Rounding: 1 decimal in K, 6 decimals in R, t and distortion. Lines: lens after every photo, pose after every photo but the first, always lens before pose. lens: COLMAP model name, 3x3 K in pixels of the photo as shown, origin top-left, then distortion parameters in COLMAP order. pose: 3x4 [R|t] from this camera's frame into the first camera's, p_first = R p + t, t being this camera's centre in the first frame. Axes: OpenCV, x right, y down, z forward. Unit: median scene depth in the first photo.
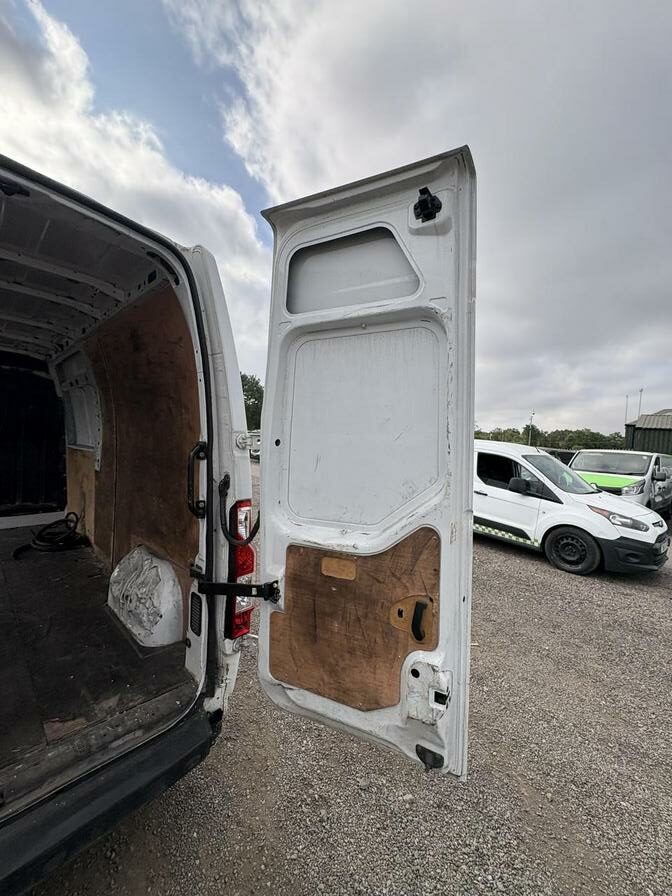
lens RADIAL K [[367.2, 0, 333.2], [0, 367.2, 446.5], [0, 0, 1]] dist [0.001621, 0.000383]
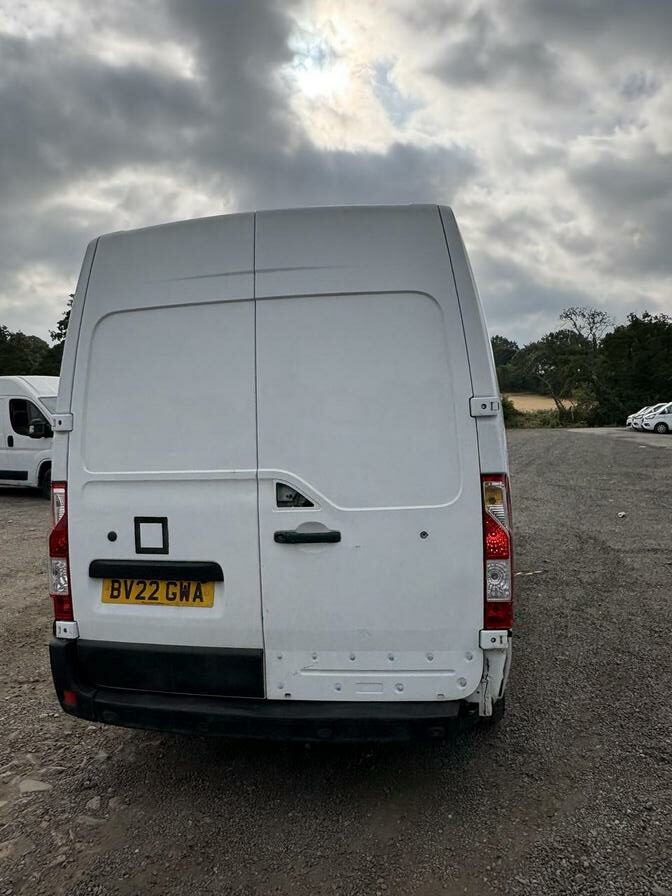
lens RADIAL K [[653.3, 0, 337.5], [0, 653.3, 440.9], [0, 0, 1]] dist [0.004185, 0.004037]
pose [[0.567293, -0.035049, -0.822770, 0.858200], [0.034012, 0.999239, -0.019116, 0.088019], [0.822813, -0.017140, 0.568054, -0.191368]]
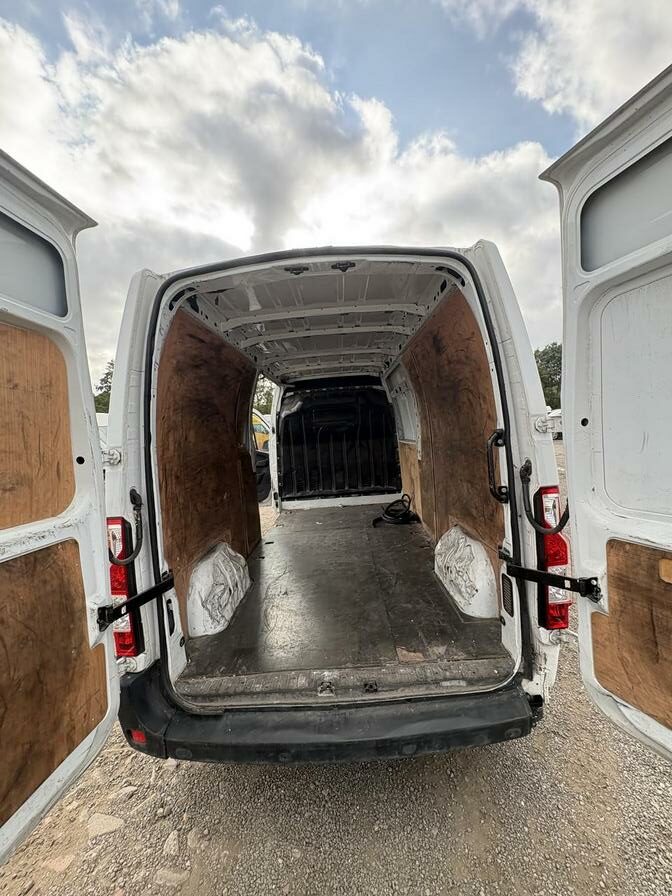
lens RADIAL K [[365.0, 0, 336.0], [0, 365.0, 448.0], [0, 0, 1]] dist [0.001564, 0.000301]
pose [[0.690578, -0.054654, -0.721190, 0.060823], [0.082066, 0.996622, 0.003056, -0.000435], [0.718587, -0.061295, 0.692731, -0.039278]]
